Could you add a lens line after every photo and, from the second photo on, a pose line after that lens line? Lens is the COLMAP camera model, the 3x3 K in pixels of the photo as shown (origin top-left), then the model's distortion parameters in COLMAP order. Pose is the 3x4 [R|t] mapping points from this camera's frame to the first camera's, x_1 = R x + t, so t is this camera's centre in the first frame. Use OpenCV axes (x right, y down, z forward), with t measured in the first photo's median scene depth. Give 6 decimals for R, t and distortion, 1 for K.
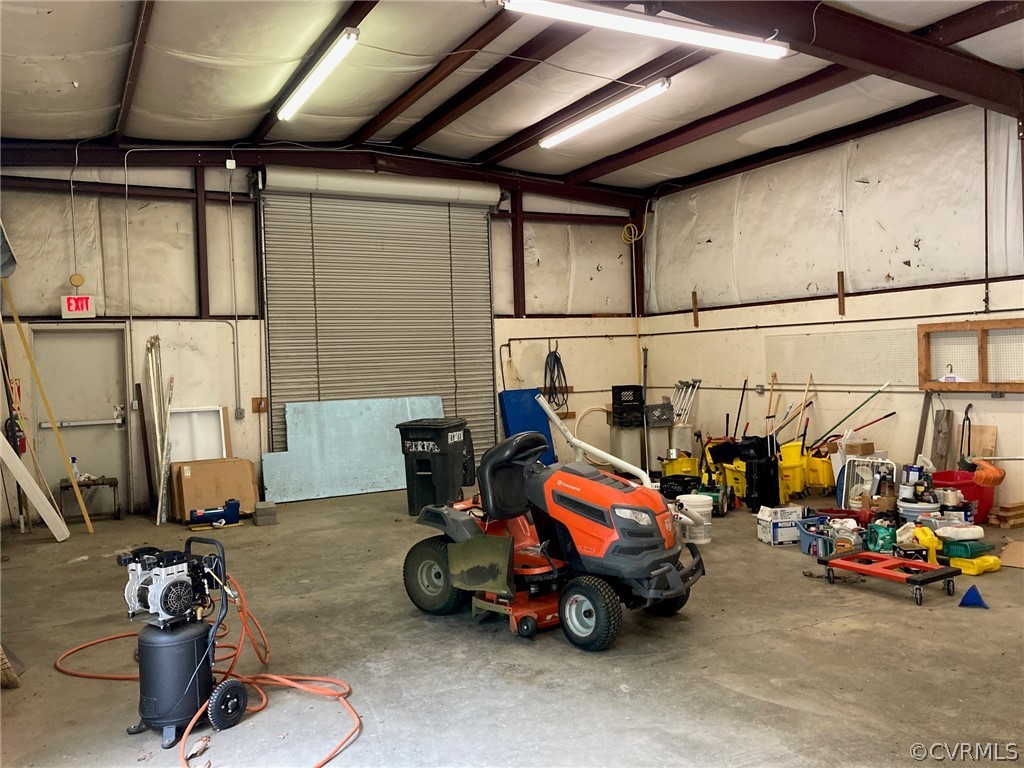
lens RADIAL K [[801.5, 0, 512.0], [0, 801.5, 384.0], [0, 0, 1]] dist [-0.005537, -0.005096]
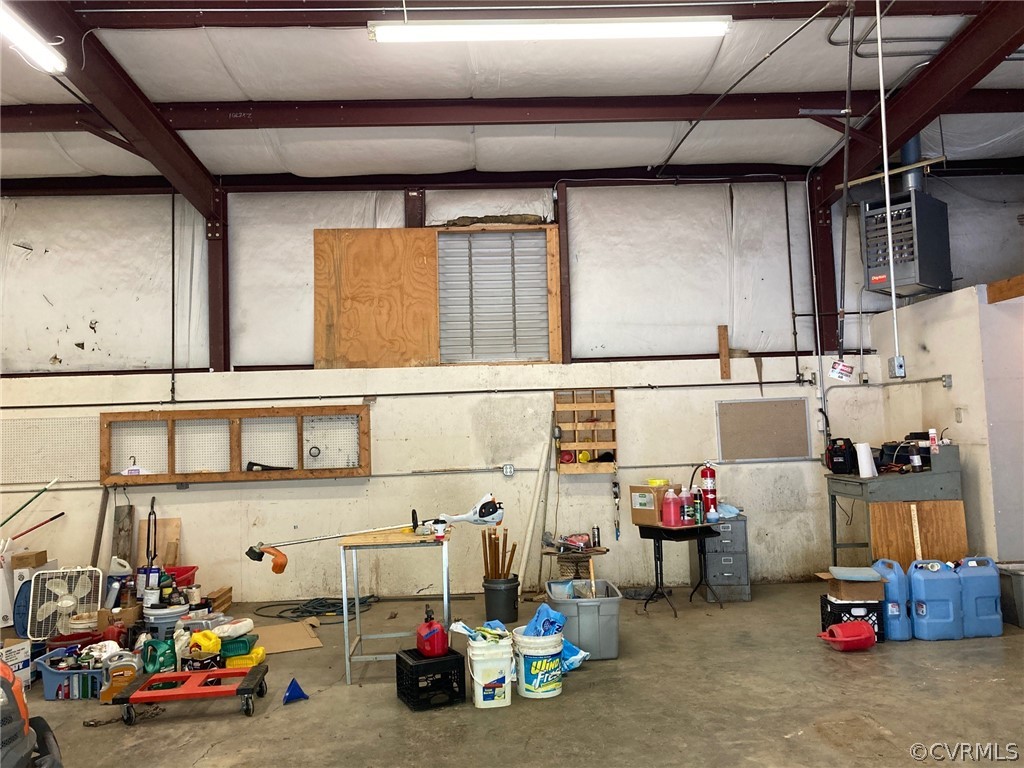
lens RADIAL K [[801.5, 0, 512.0], [0, 801.5, 384.0], [0, 0, 1]] dist [-0.005537, -0.005096]
pose [[0.422852, 0.070682, 0.903438, -0.123745], [0.045525, 0.994038, -0.099078, 0.004699], [-0.905055, 0.083025, 0.417113, 0.197558]]
